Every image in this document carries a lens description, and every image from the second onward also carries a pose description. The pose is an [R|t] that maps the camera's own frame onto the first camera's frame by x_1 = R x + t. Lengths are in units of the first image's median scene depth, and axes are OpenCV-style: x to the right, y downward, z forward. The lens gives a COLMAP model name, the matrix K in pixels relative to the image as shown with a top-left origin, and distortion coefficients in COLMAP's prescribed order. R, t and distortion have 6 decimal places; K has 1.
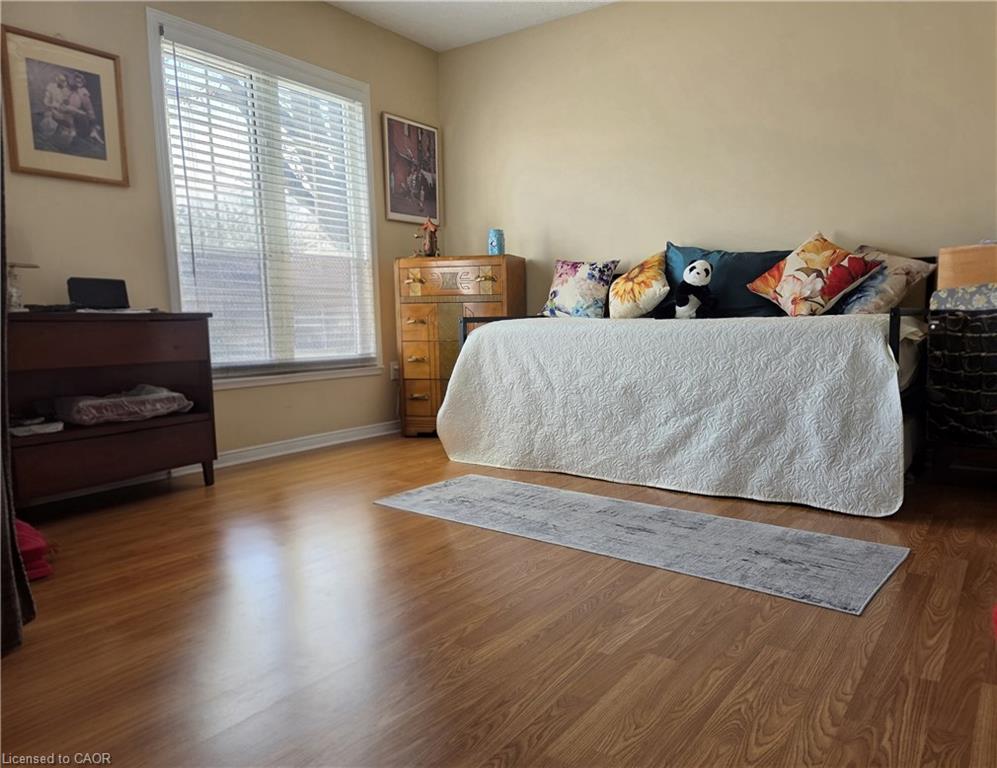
lens RADIAL K [[690.7, 0, 498.6], [0, 690.7, 389.3], [0, 0, 1]] dist [0.059098, -0.003804]
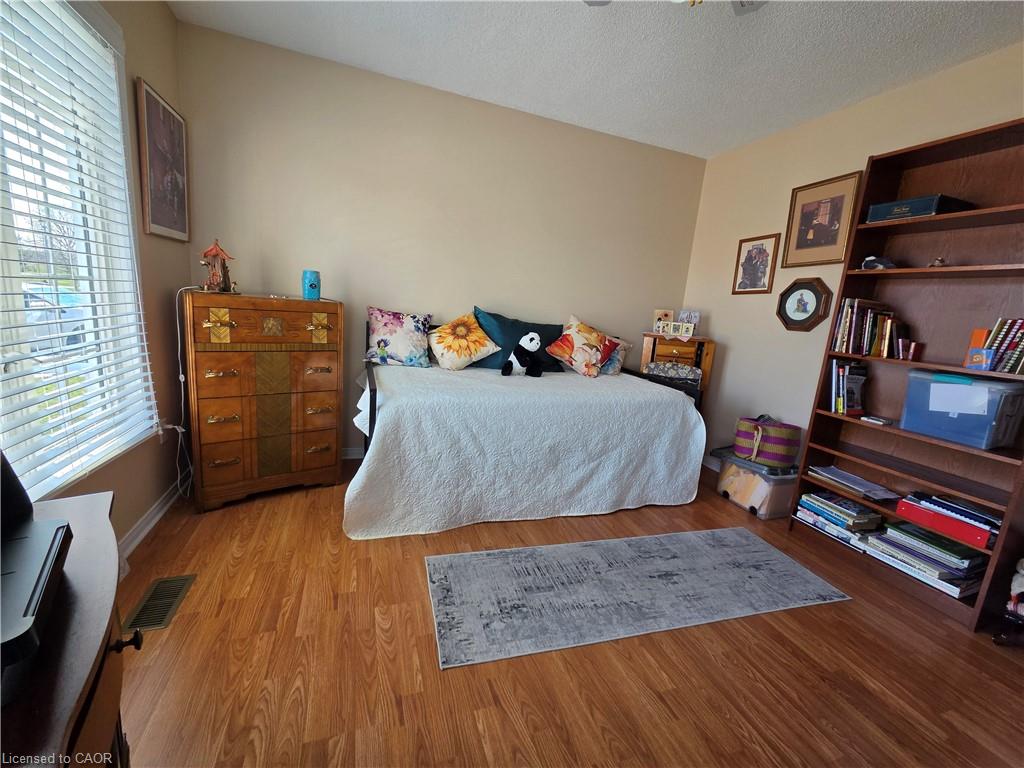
lens RADIAL K [[425.1, 0, 512.2], [0, 425.1, 378.0], [0, 0, 1]] dist [0.001214, -0.000163]
pose [[0.563759, -0.089065, 0.821123, -0.457854], [-0.001442, 0.994061, 0.108814, -0.201344], [-0.825938, -0.062529, 0.560282, 0.600189]]
